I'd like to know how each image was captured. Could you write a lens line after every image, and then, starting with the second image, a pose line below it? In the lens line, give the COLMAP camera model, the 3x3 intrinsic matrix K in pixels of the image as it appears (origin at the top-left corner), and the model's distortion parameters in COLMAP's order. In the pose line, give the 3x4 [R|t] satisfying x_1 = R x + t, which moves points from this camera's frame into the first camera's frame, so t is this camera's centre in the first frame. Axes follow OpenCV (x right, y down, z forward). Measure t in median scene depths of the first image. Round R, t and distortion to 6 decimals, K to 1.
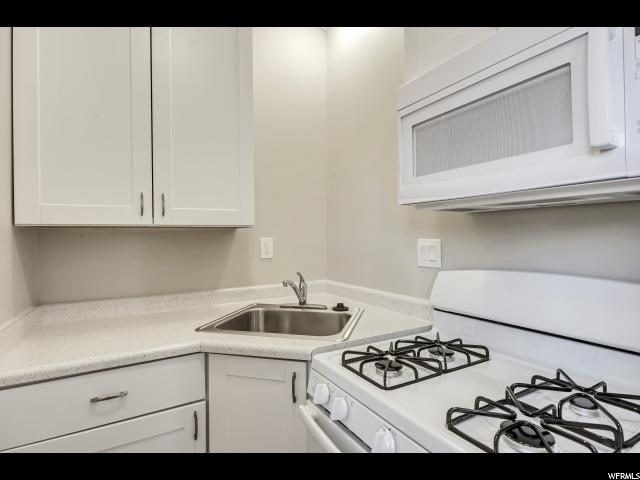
lens RADIAL K [[336.2, 0, 320.0], [0, 336.2, 240.0], [0, 0, 1]] dist [-0.001736, -0.000716]
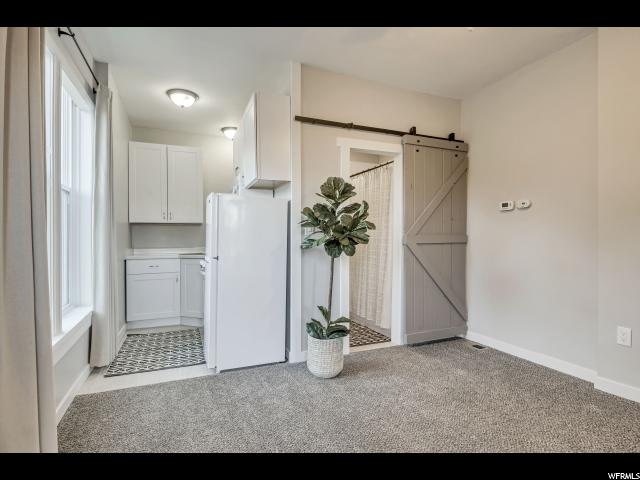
lens RADIAL K [[313.6, 0, 320.0], [0, 313.6, 240.0], [0, 0, 1]] dist [0.001426, 0.000047]
pose [[0.993508, 0.009704, -0.113350, 1.255012], [-0.007383, 0.999755, 0.020879, 0.047807], [0.113524, -0.019906, 0.993336, -1.765444]]
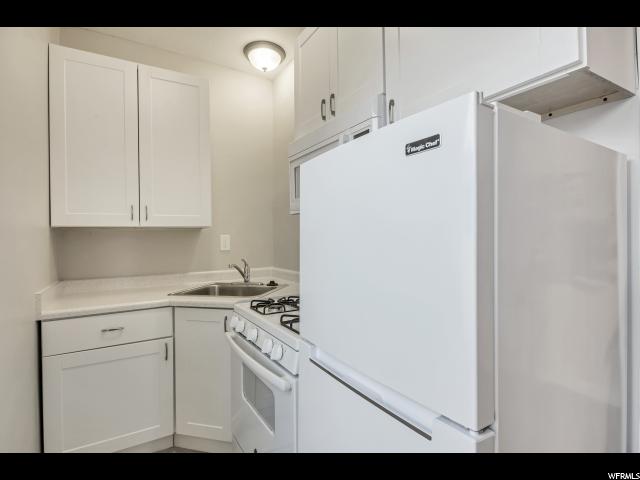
lens RADIAL K [[336.2, 0, 320.0], [0, 336.2, 240.0], [0, 0, 1]] dist [-0.001736, -0.000716]
pose [[0.999674, -0.001182, 0.025495, 0.266353], [0.001163, 0.999999, 0.000774, 0.015665], [-0.025495, -0.000745, 0.999675, -0.514146]]
